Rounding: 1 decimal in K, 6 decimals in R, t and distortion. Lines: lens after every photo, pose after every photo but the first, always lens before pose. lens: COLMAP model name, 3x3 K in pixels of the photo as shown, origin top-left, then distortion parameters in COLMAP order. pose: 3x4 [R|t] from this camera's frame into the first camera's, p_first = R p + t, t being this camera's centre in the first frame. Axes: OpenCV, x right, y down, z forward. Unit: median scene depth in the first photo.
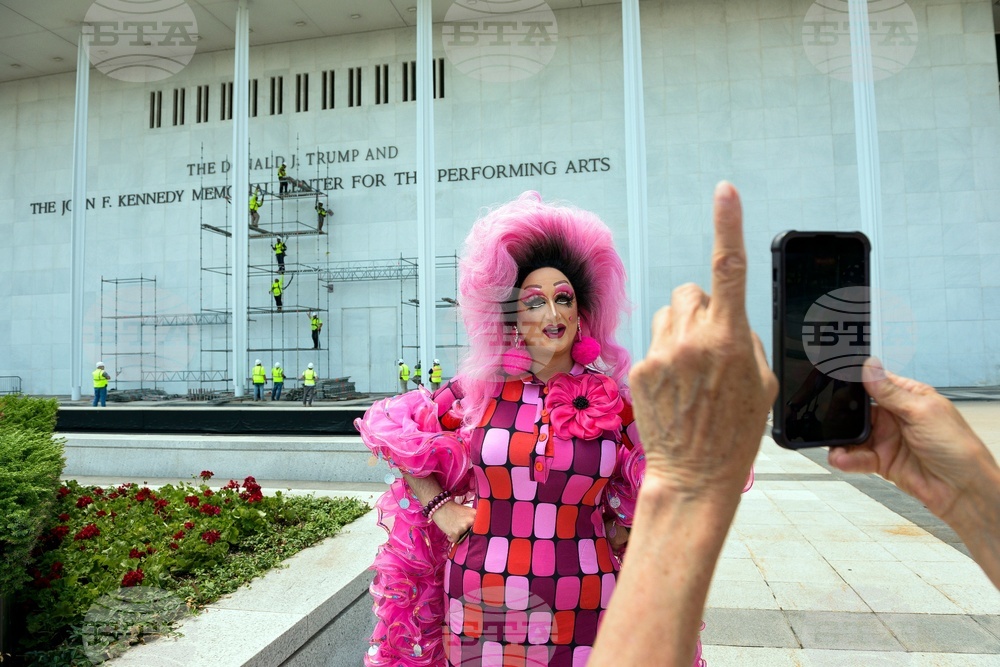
lens RADIAL K [[615.1, 0, 500.0], [0, 615.1, 333.5], [0, 0, 1]] dist [-0.040448, -0.000558]
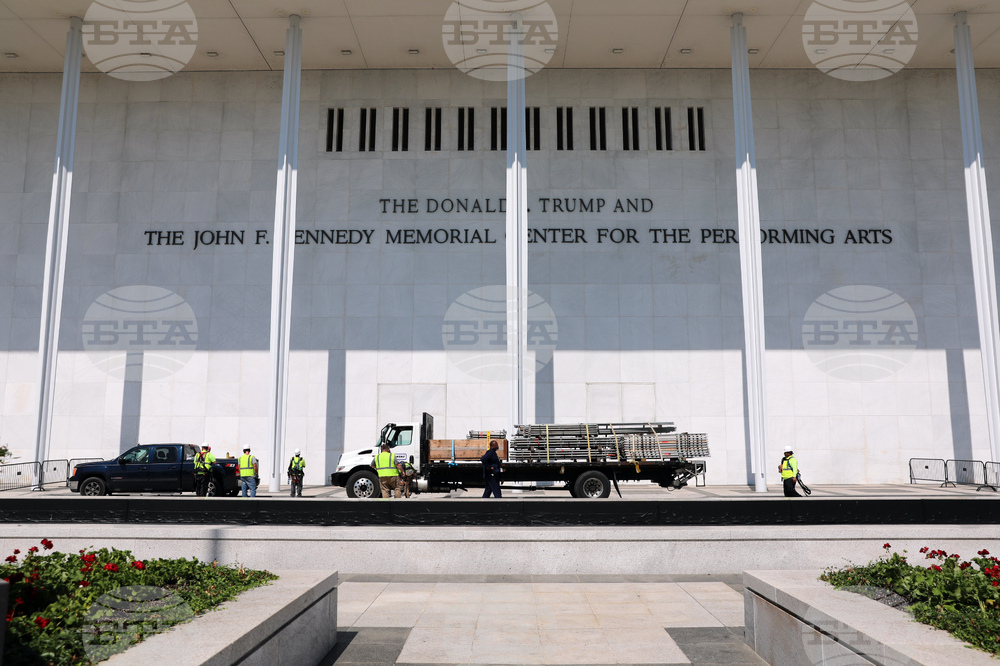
lens RADIAL K [[686.0, 0, 502.5], [0, 686.0, 351.0], [0, 0, 1]] dist [-0.059019, 0.056617]
pose [[0.985702, 0.039692, 0.163756, -0.521677], [-0.023631, 0.994818, -0.098888, 0.010167], [-0.166832, 0.093605, 0.981532, 0.100948]]
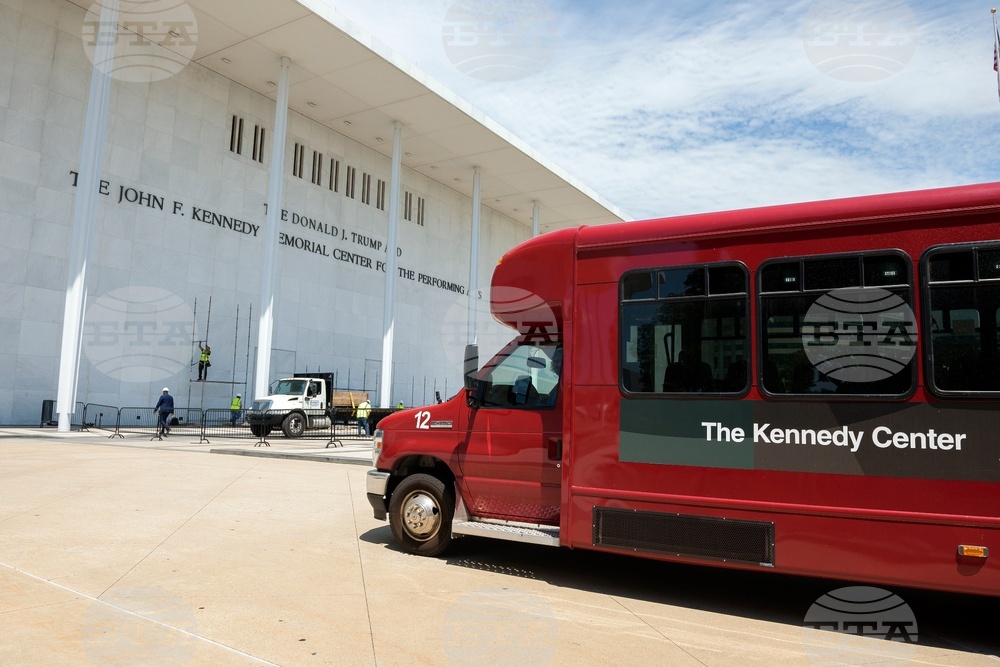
lens RADIAL K [[676.3, 0, 528.6], [0, 676.3, 316.2], [0, 0, 1]] dist [-0.064578, -0.001492]
pose [[0.327423, 0.155435, 0.932006, -1.478608], [-0.059905, 0.987807, -0.143696, 0.052281], [-0.942977, -0.008783, 0.332742, 0.201336]]
